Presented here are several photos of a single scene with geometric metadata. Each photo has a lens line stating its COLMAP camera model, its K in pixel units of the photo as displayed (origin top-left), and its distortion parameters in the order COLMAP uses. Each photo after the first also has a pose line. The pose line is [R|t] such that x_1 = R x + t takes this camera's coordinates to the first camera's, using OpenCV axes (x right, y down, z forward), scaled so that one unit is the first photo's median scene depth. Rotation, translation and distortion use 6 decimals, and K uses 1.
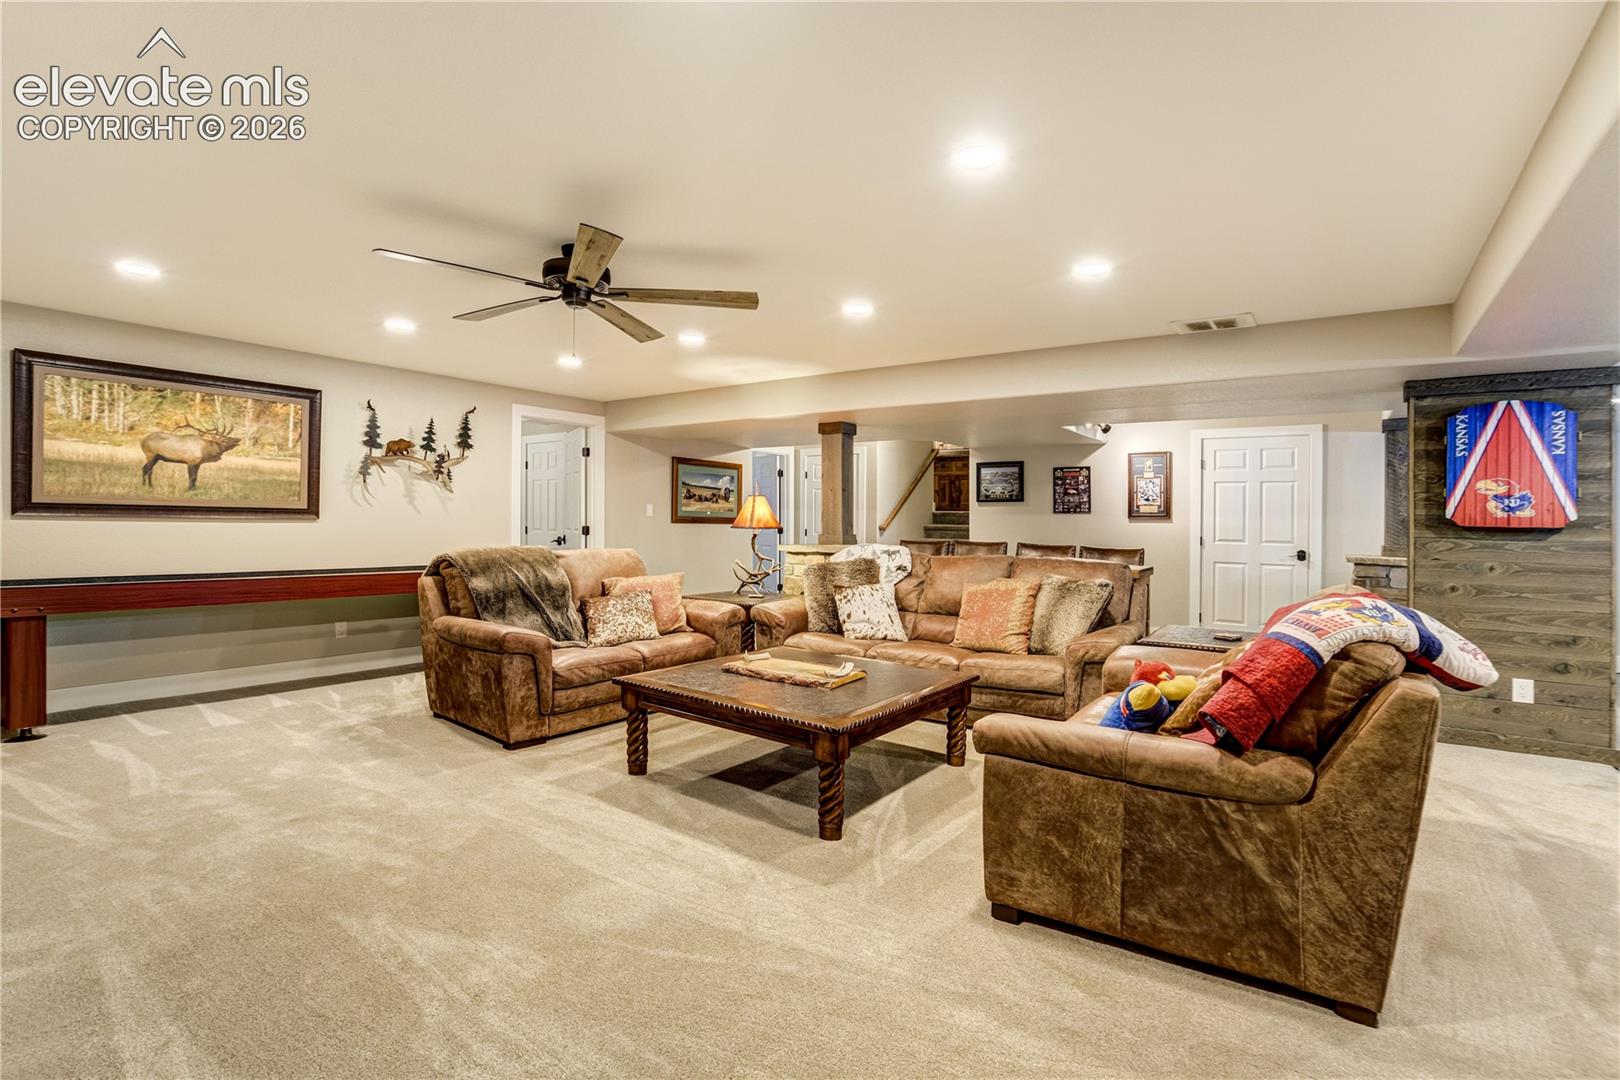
lens RADIAL K [[772.4, 0, 854.5], [0, 772.4, 528.0], [0, 0, 1]] dist [-0.042201, 0.017697]
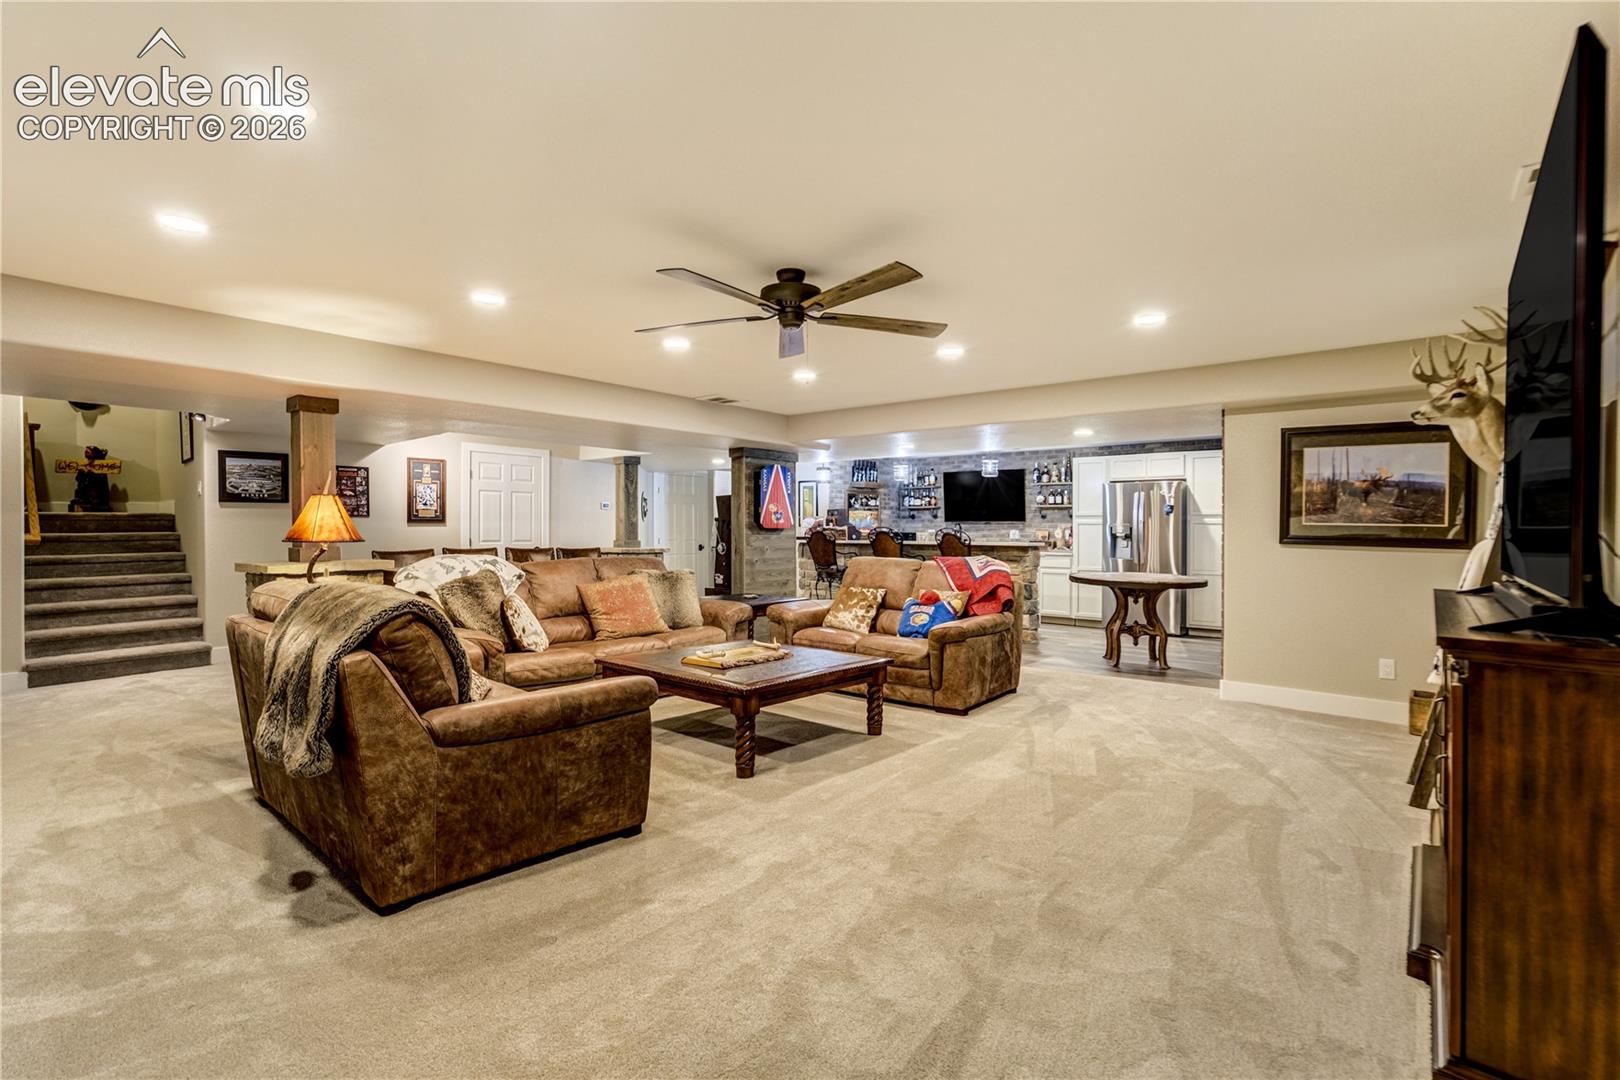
lens RADIAL K [[771.5, 0, 805.4], [0, 771.5, 538.6], [0, 0, 1]] dist [-0.041911, 0.017321]
pose [[0.084098, -0.026937, 0.996093, -0.749817], [0.006282, 0.999629, 0.026502, -0.016913], [-0.996438, 0.004028, 0.084236, 0.477299]]
